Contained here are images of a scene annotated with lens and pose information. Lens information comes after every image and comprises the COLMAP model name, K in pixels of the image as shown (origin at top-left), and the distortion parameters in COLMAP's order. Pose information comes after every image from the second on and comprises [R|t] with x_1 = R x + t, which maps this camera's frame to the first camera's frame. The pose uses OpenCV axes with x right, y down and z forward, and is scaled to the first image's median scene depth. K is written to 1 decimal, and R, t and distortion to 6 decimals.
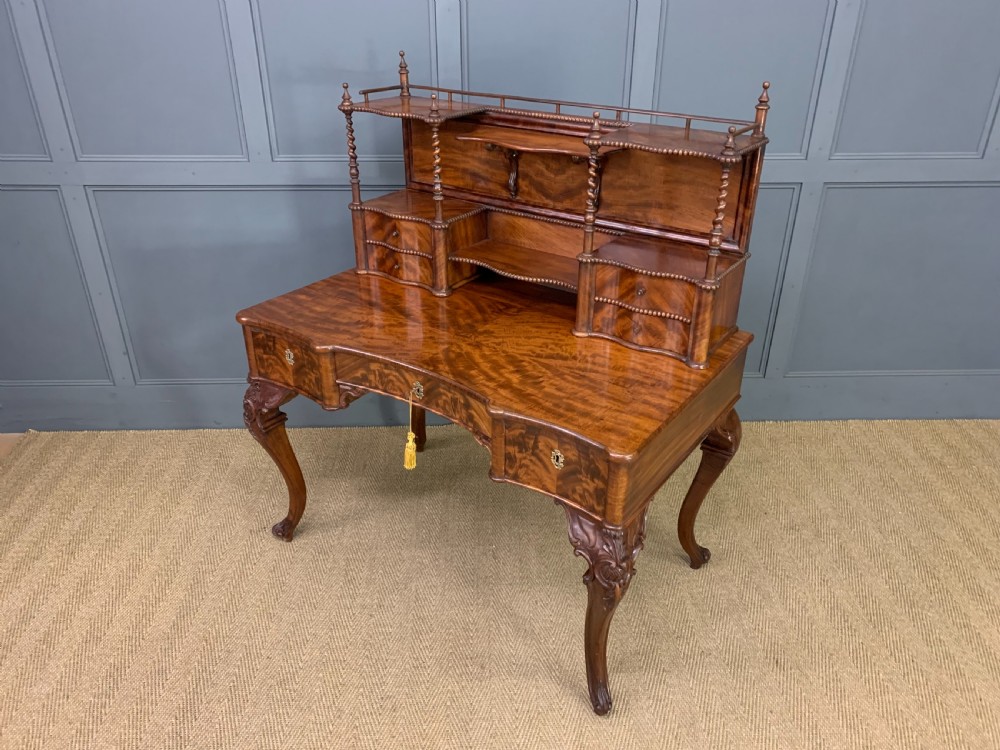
lens RADIAL K [[772.7, 0, 497.3], [0, 772.7, 381.4], [0, 0, 1]] dist [0.048468, -0.037502]
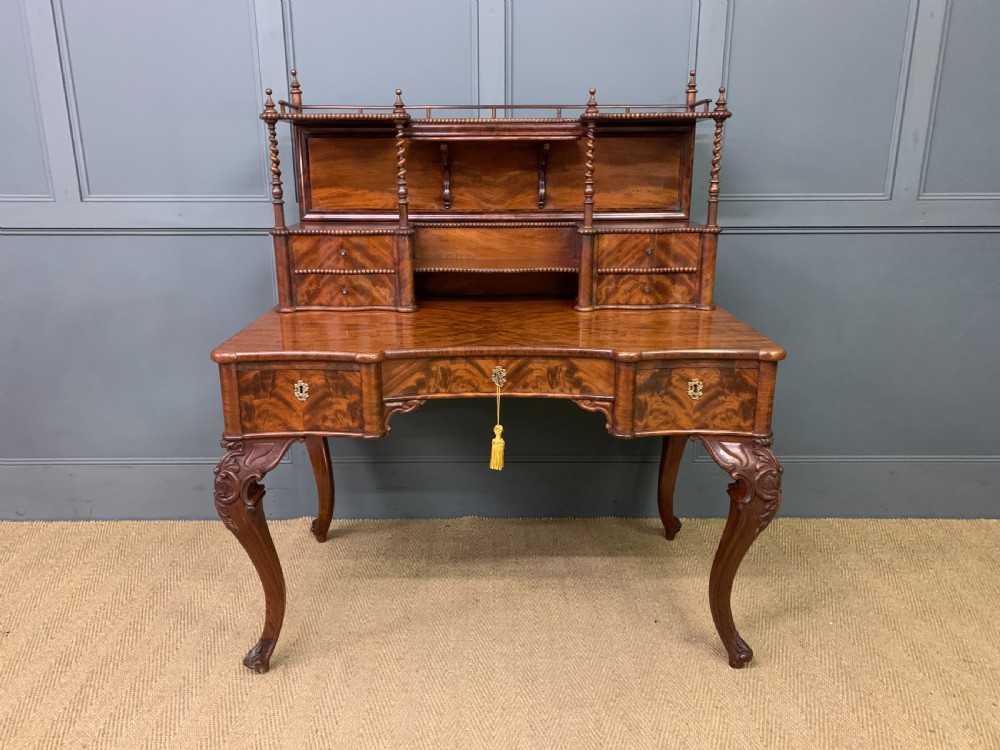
lens RADIAL K [[772.7, 0, 491.6], [0, 772.7, 368.5], [0, 0, 1]] dist [0.048468, -0.037502]
pose [[0.812309, -0.160848, 0.560608, -0.543626], [0.281472, 0.949985, -0.135281, 0.107793], [-0.510810, 0.267686, 0.816956, 0.243470]]
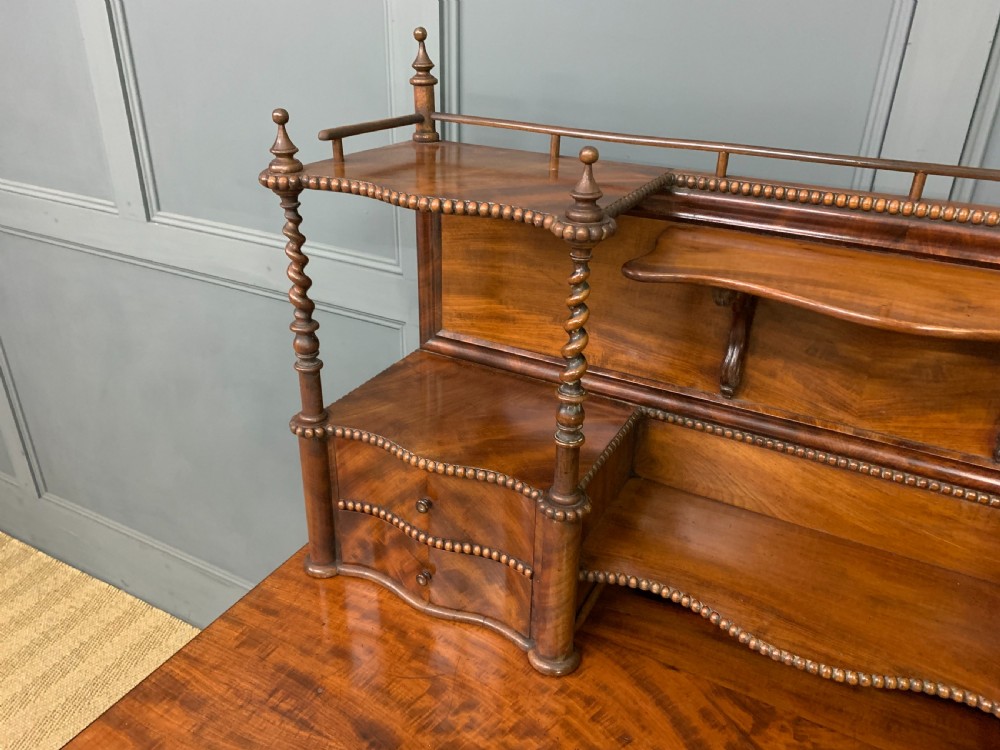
lens RADIAL K [[772.7, 0, 502.3], [0, 772.7, 374.5], [0, 0, 1]] dist [0.048468, -0.037502]
pose [[0.991425, -0.038272, 0.124946, -0.148143], [0.041852, 0.998781, -0.026154, -0.258364], [-0.123793, 0.031159, 0.991819, 0.663769]]
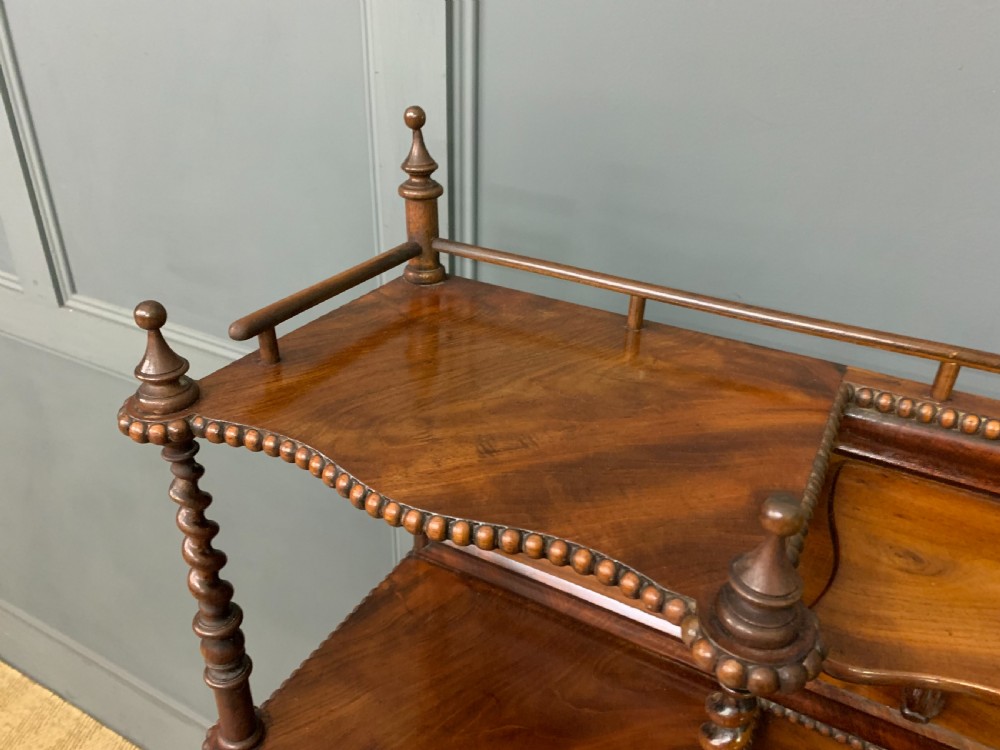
lens RADIAL K [[772.7, 0, 505.1], [0, 772.7, 368.2], [0, 0, 1]] dist [0.048468, -0.037502]
pose [[0.992248, -0.035266, 0.119166, -0.136500], [0.034622, 0.999373, 0.007466, -0.373416], [-0.119354, -0.003282, 0.992846, 0.822331]]
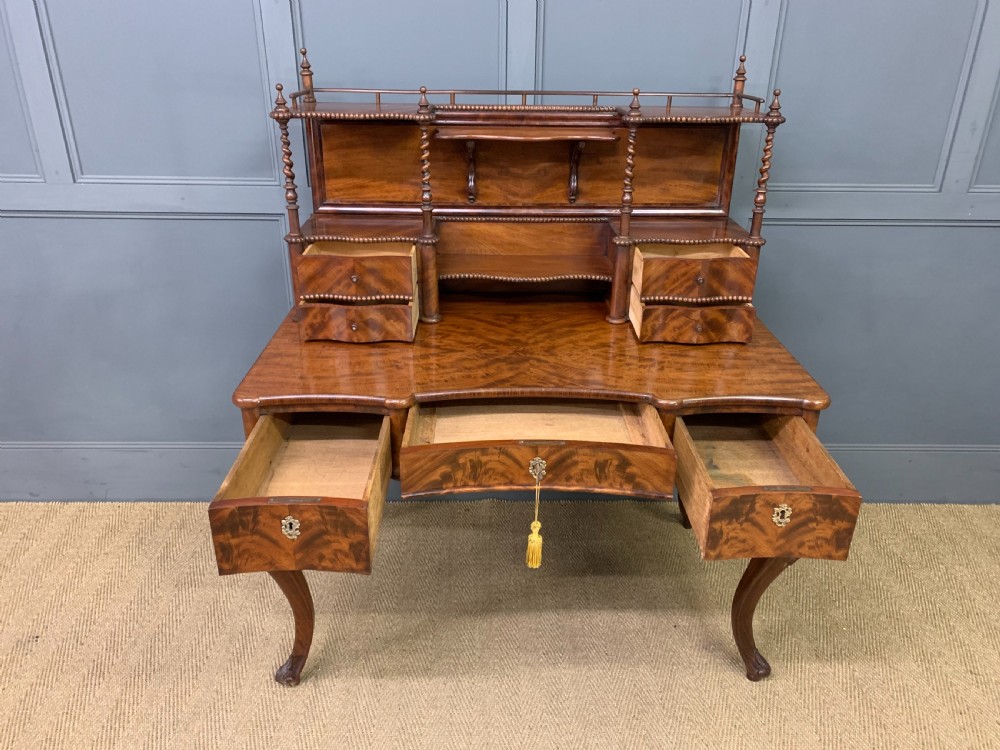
lens RADIAL K [[772.7, 0, 504.7], [0, 772.7, 378.5], [0, 0, 1]] dist [0.048468, -0.037502]
pose [[0.803231, -0.242293, 0.544164, -0.524068], [0.272667, 0.961764, 0.025752, -0.053552], [-0.529597, 0.127691, 0.838584, 0.256572]]
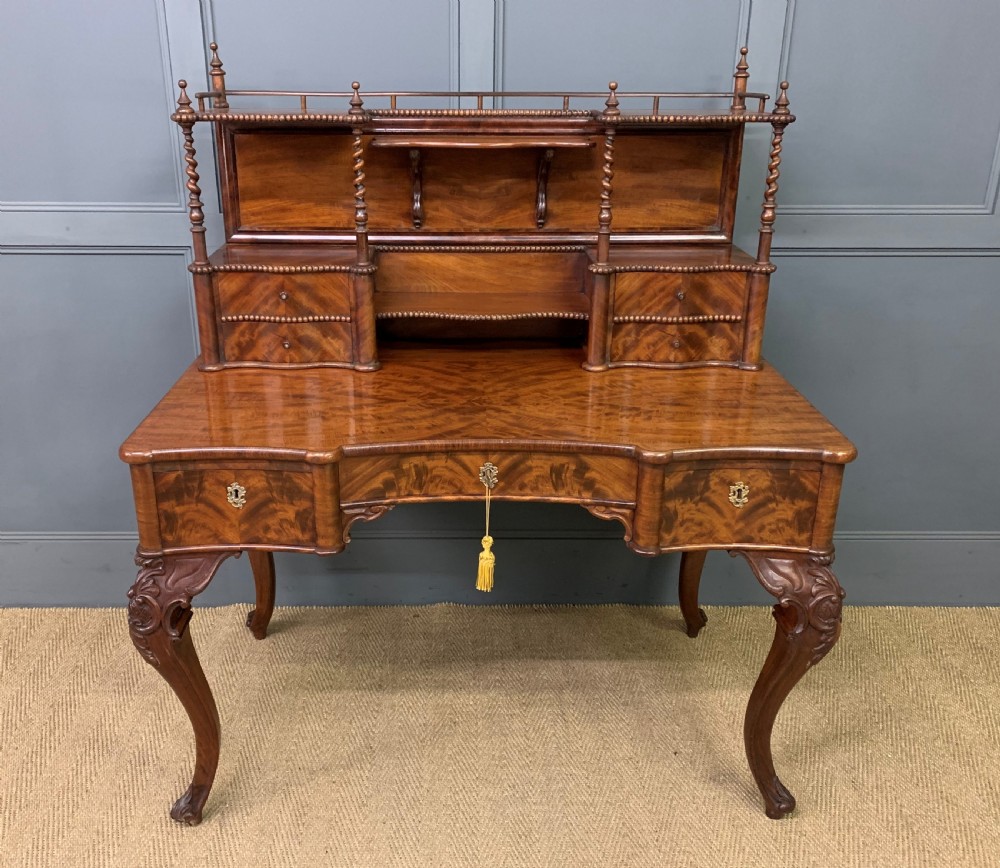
lens RADIAL K [[963.3, 0, 466.5], [0, 963.3, 440.4], [0, 0, 1]] dist [0.034902, 0.000000]
pose [[0.807820, -0.217079, 0.548000, -0.526115], [0.277999, 0.960129, -0.029470, 0.000471], [-0.519753, 0.176149, 0.835959, 0.247610]]
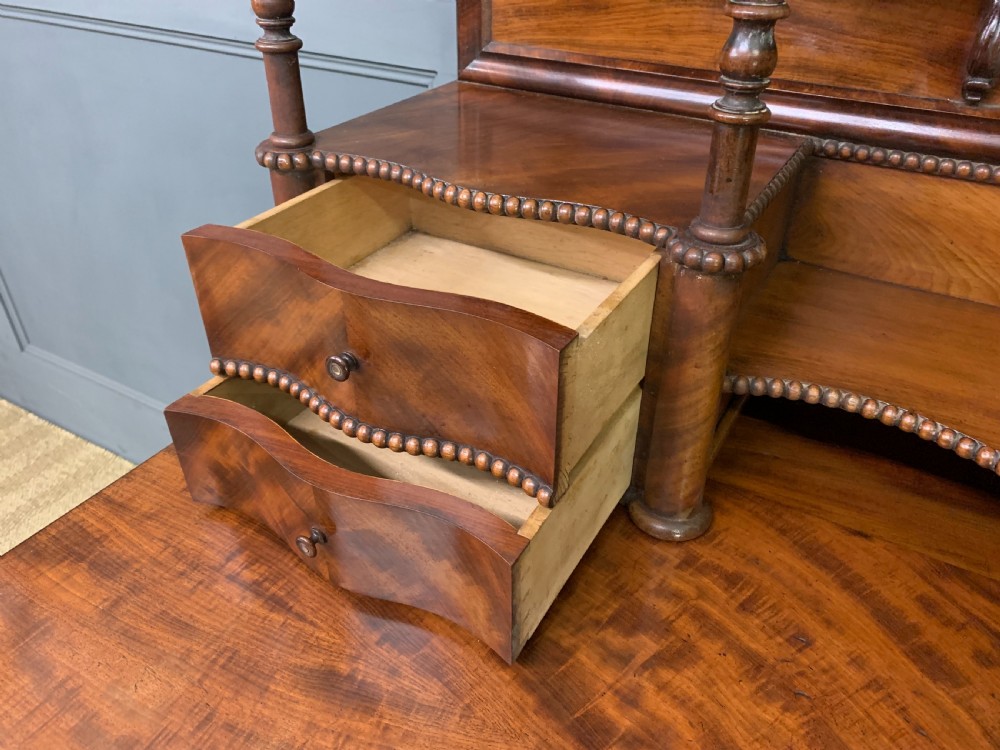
lens RADIAL K [[772.7, 0, 501.8], [0, 772.7, 368.7], [0, 0, 1]] dist [0.048468, -0.037502]
pose [[0.996192, -0.041207, 0.076838, -0.150252], [0.034230, 0.995352, 0.090016, -0.194786], [-0.080191, -0.087043, 0.992972, 0.817208]]
